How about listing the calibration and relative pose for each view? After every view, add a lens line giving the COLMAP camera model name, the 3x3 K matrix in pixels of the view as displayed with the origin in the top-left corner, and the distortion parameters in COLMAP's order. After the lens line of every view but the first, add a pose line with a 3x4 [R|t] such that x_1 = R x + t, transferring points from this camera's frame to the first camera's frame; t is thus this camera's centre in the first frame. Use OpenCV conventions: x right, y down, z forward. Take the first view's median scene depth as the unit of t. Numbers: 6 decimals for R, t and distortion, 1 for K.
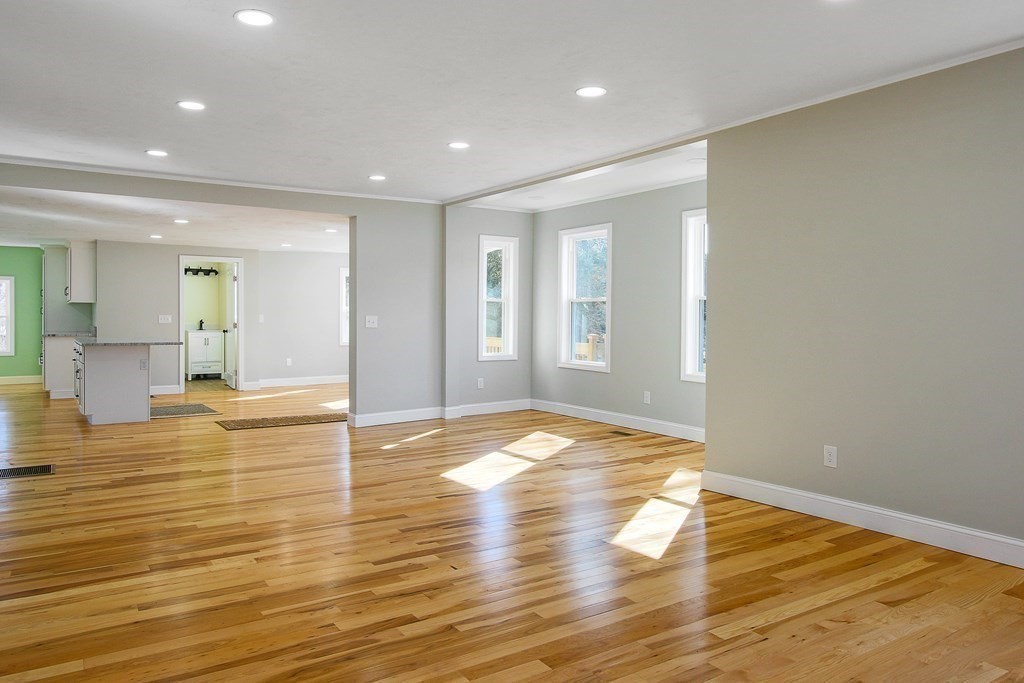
lens RADIAL K [[694.8, 0, 544.7], [0, 694.8, 325.8], [0, 0, 1]] dist [0.007394, -0.000118]
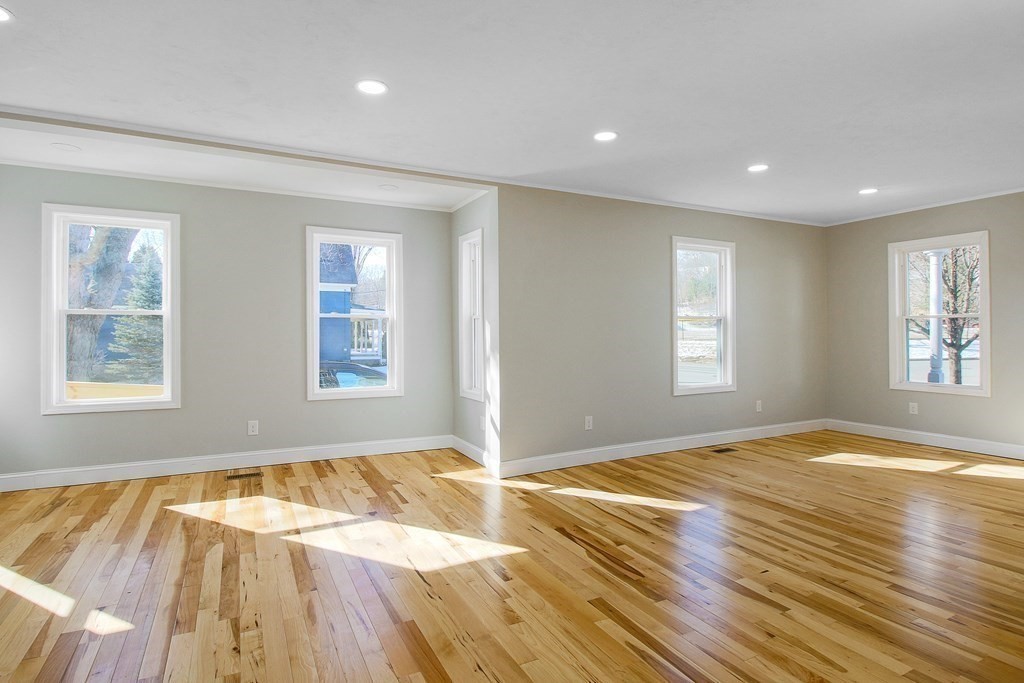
lens RADIAL K [[524.1, 0, 507.1], [0, 524.1, 328.2], [0, 0, 1]] dist [0.002664, -0.015314]
pose [[0.148909, 0.003748, 0.988844, -0.411231], [0.016032, 0.999852, -0.006204, -0.010663], [-0.988721, 0.016777, 0.148827, 0.530379]]
